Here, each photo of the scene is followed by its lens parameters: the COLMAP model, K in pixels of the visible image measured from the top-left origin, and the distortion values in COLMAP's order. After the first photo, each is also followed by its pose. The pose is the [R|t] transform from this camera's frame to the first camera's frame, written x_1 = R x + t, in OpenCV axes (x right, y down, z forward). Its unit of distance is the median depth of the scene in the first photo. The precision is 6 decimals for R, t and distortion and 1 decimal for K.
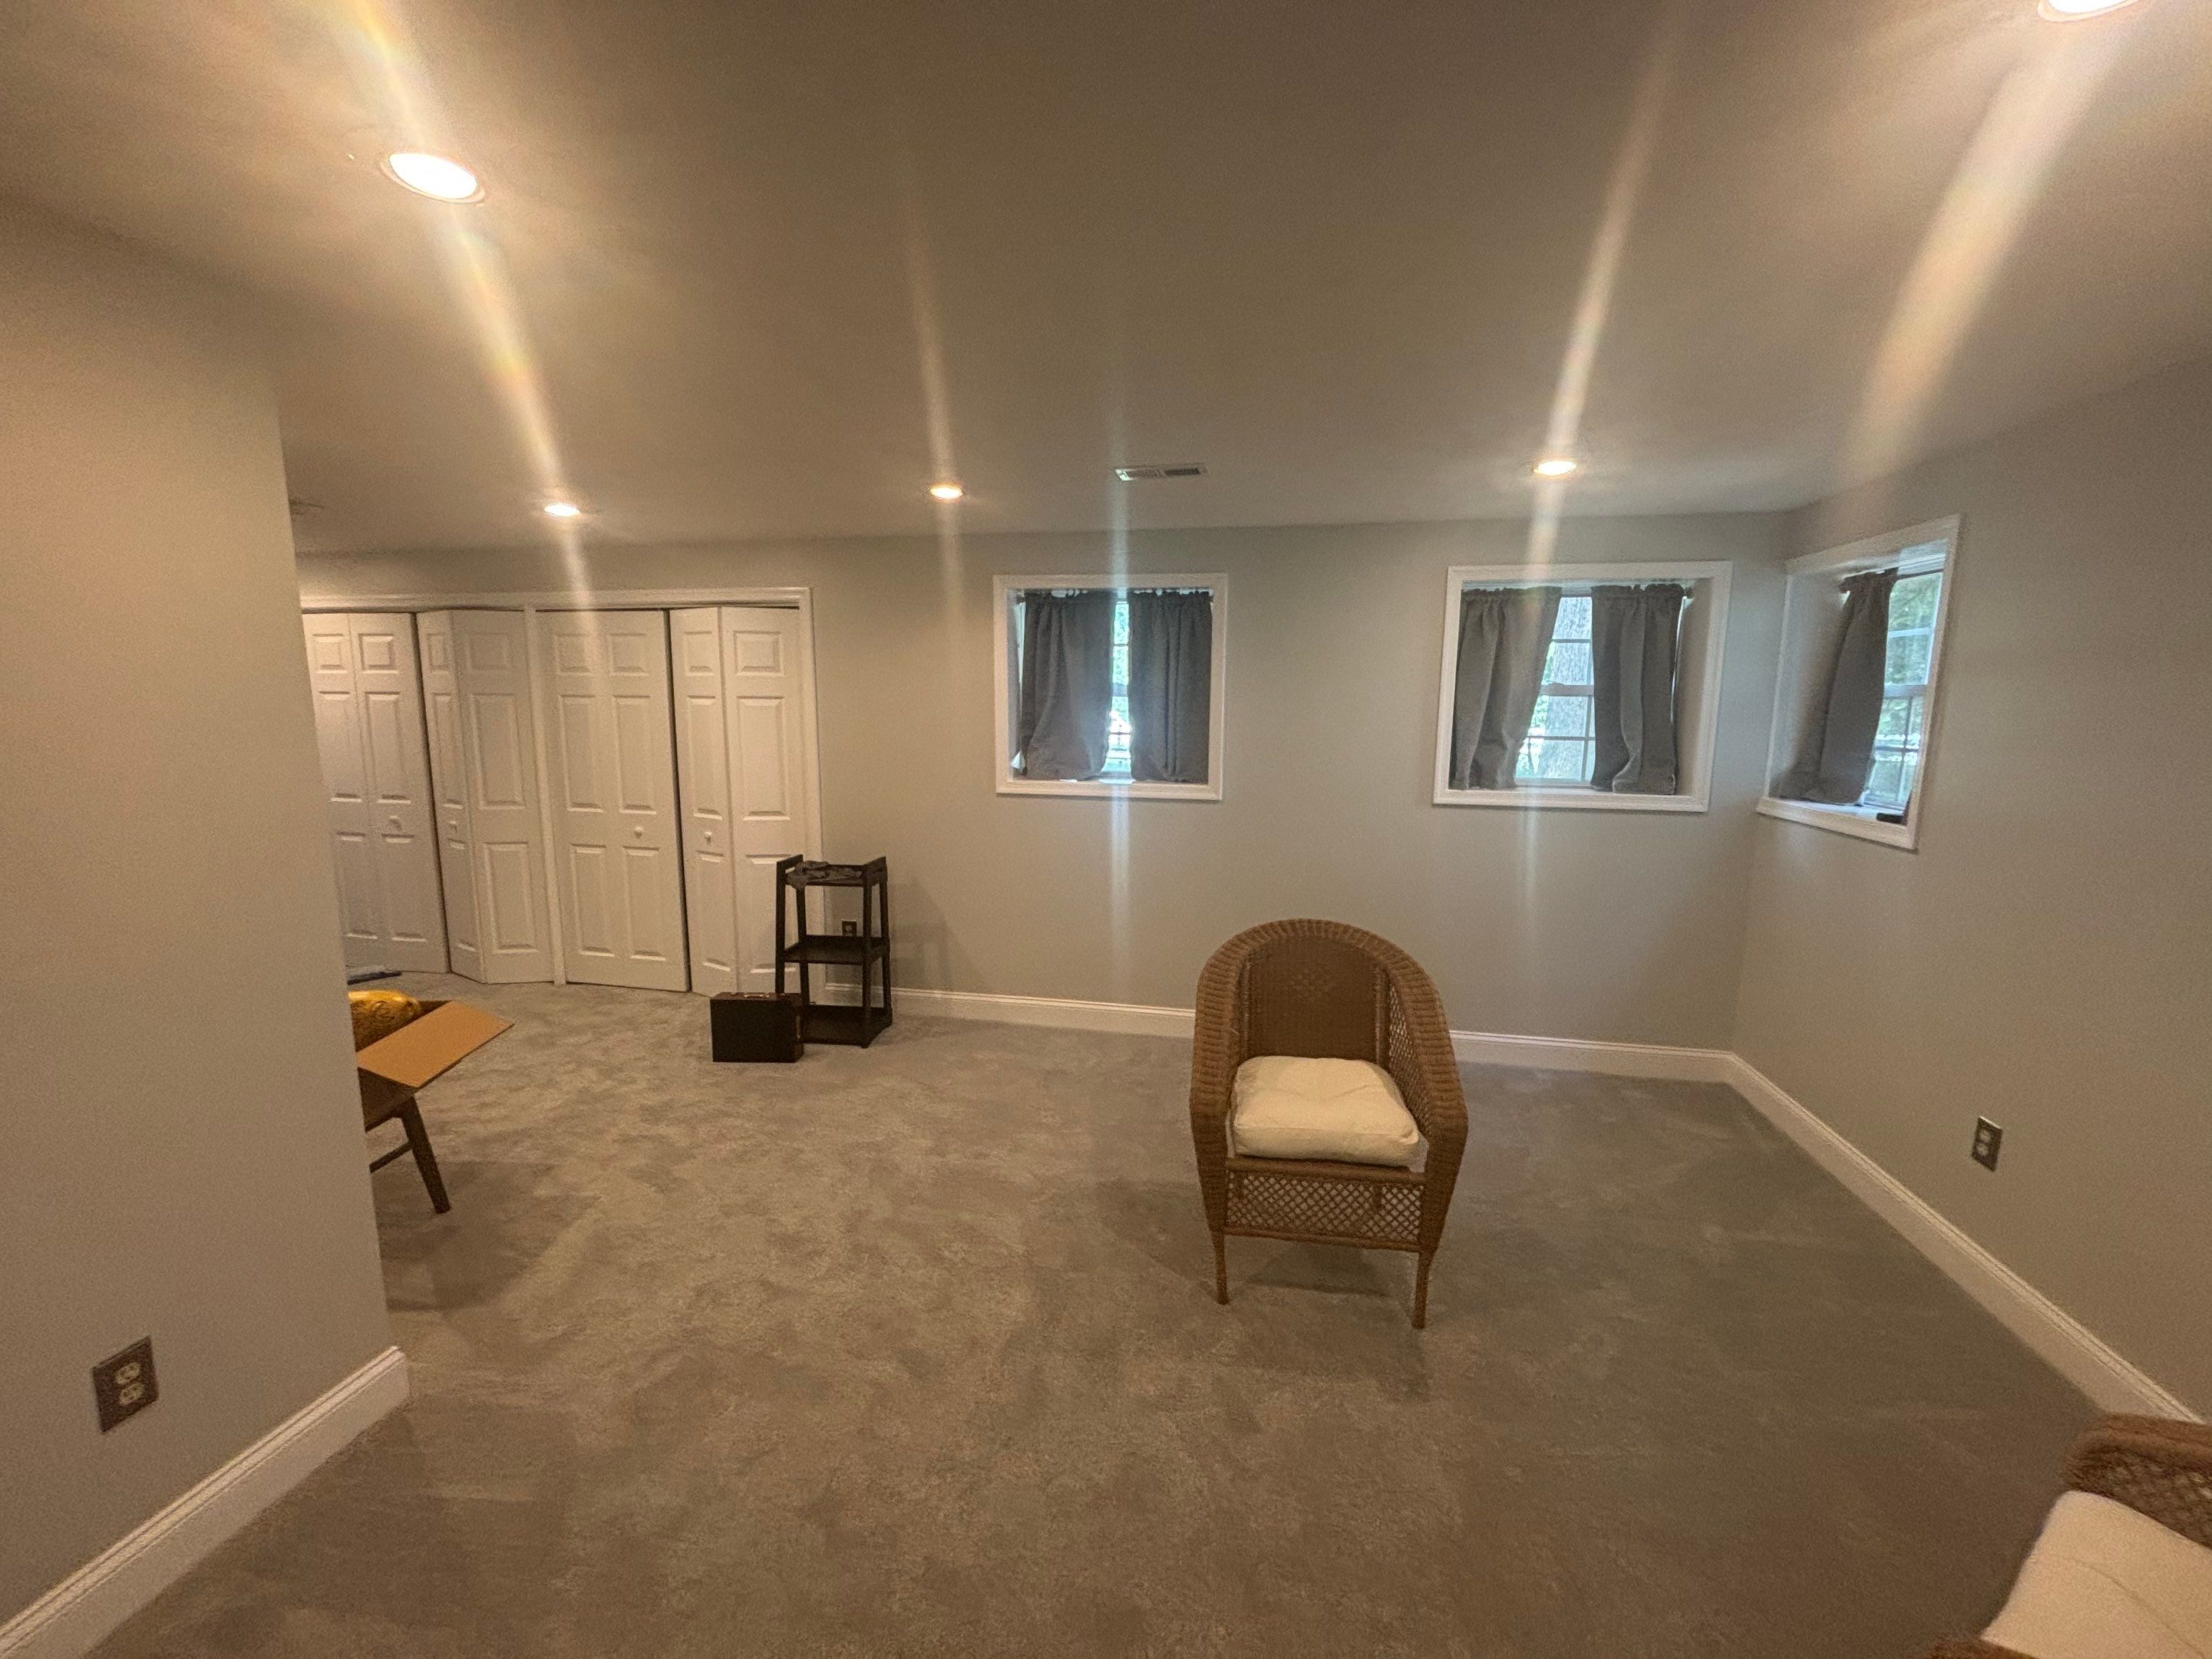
lens RADIAL K [[906.6, 0, 1104.8], [0, 906.6, 836.8], [0, 0, 1]] dist [-0.003195, 0.001807]
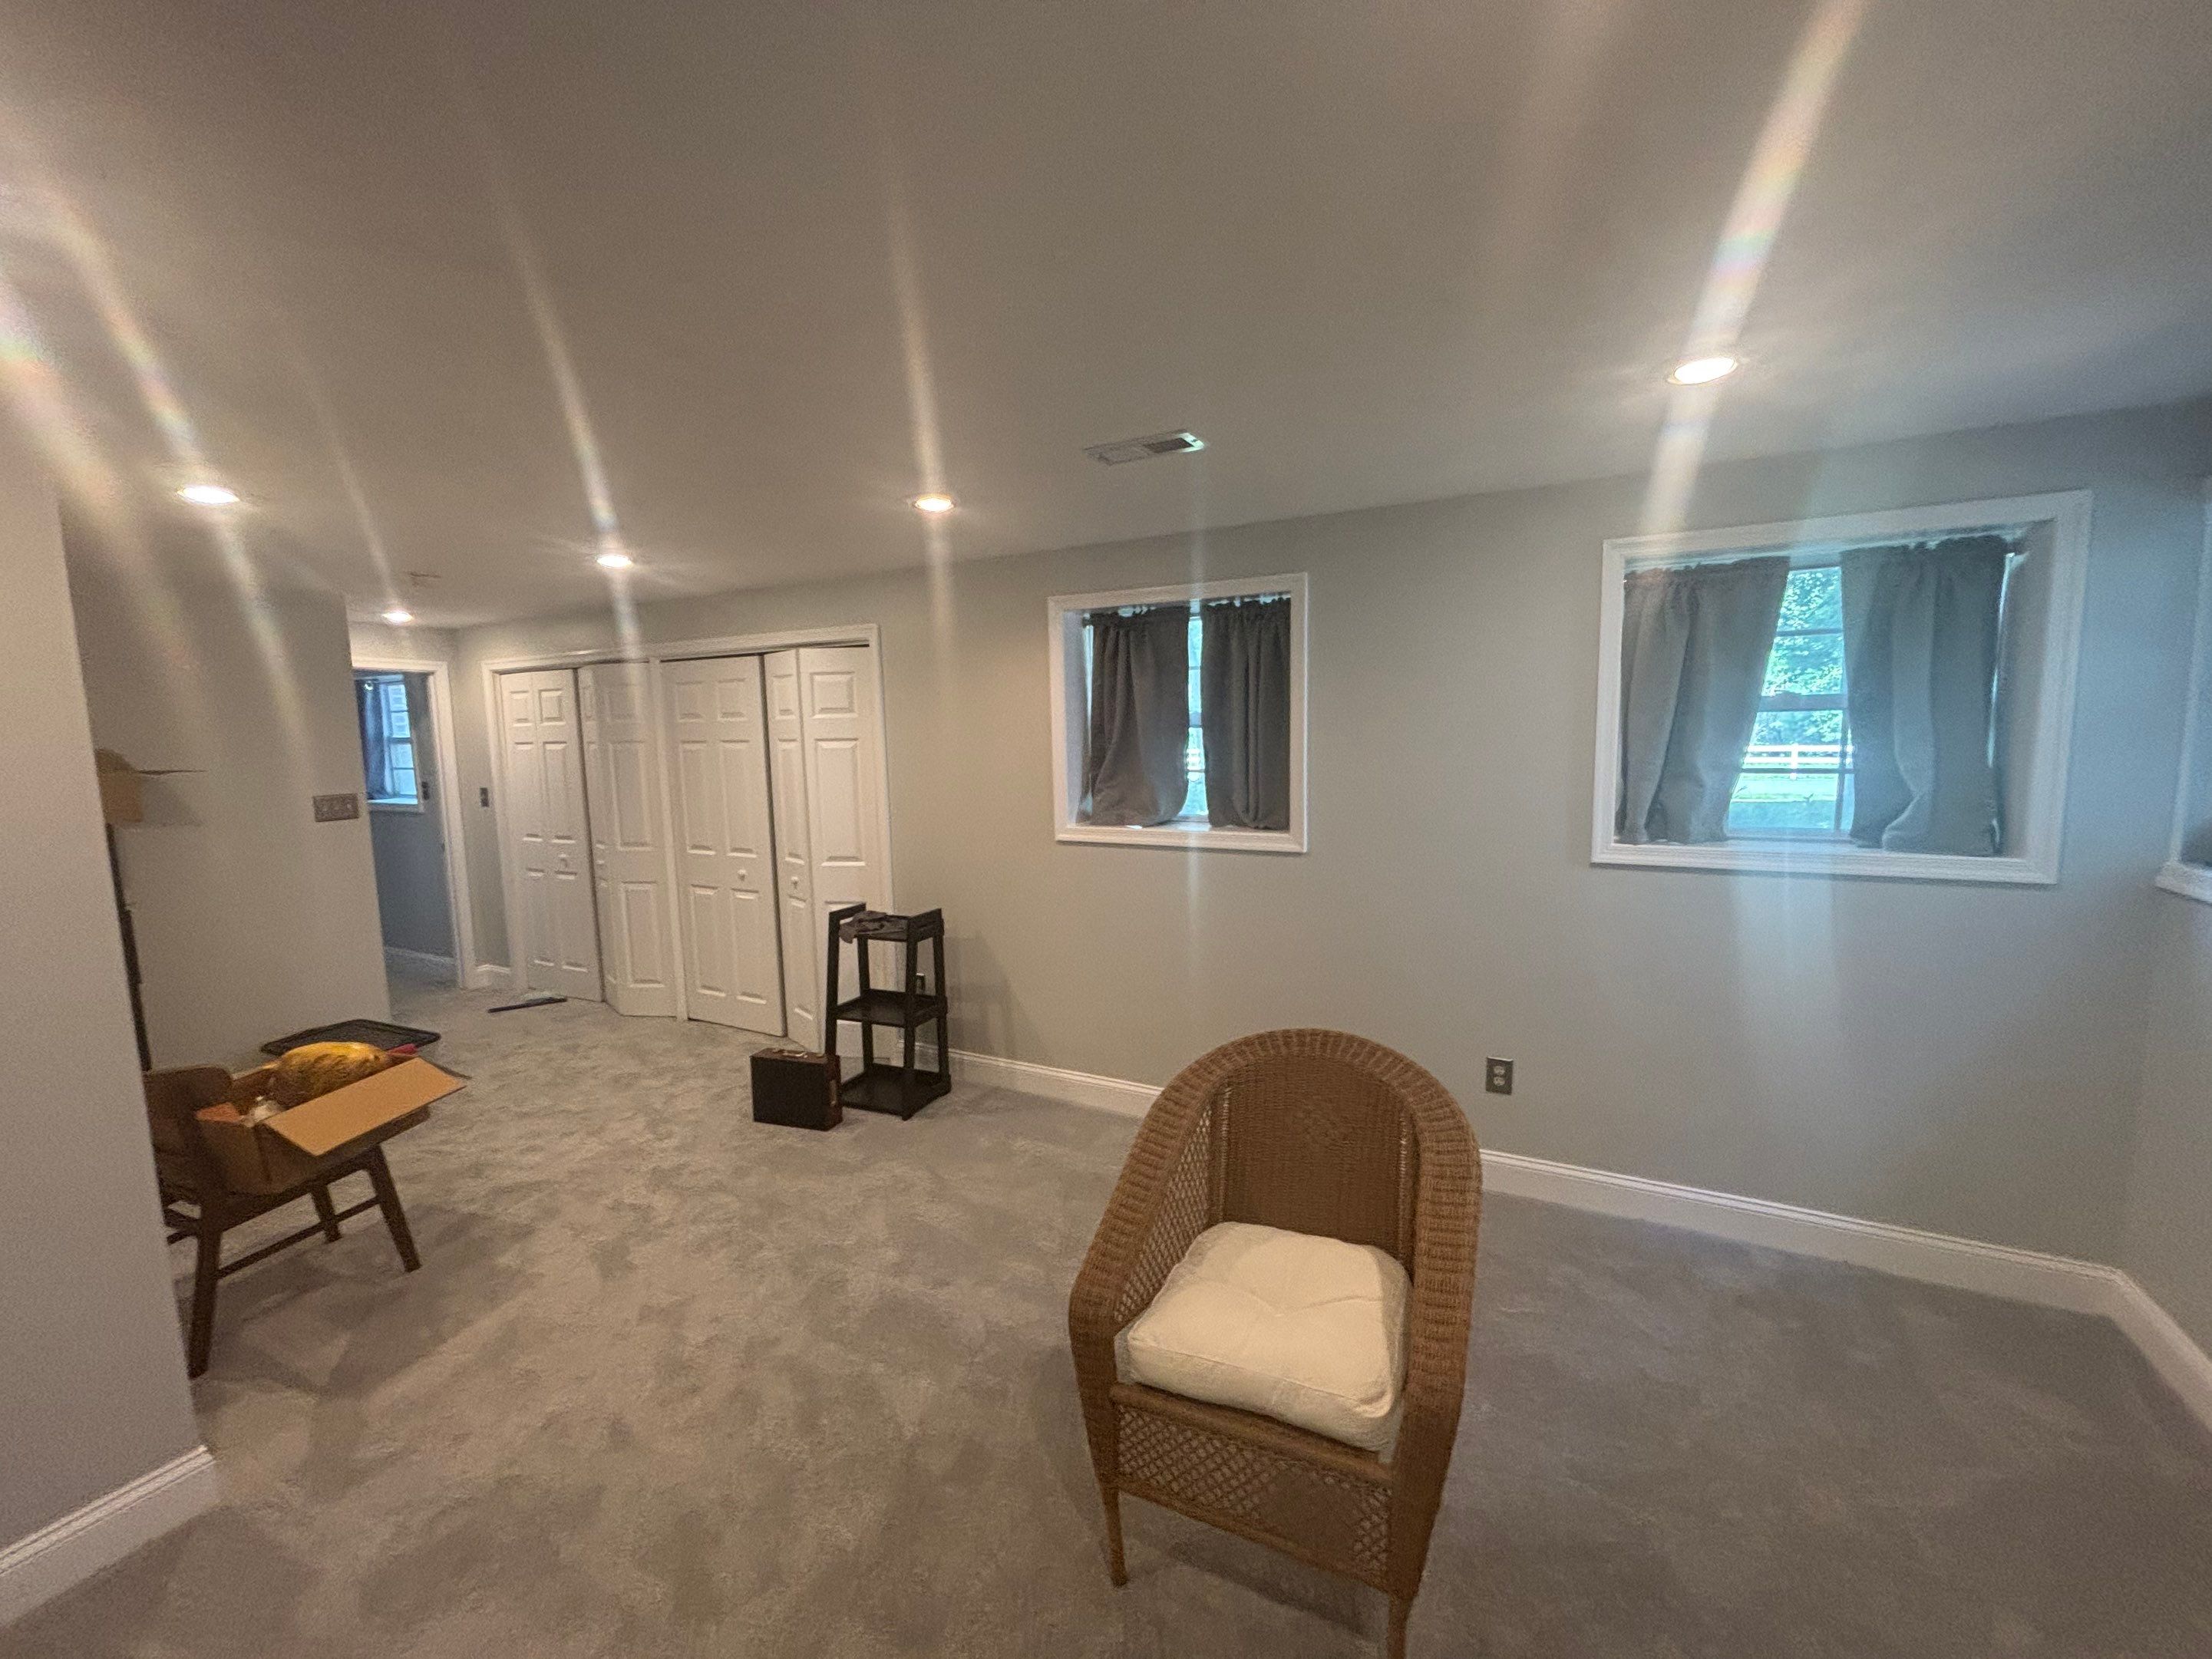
lens RADIAL K [[906.6, 0, 1106.6], [0, 906.6, 831.4], [0, 0, 1]] dist [-0.003195, 0.001807]
pose [[0.956062, 0.004916, -0.293124, 0.206952], [-0.015162, 0.999350, -0.032694, -0.032557], [0.292773, 0.035701, 0.955515, 0.189089]]
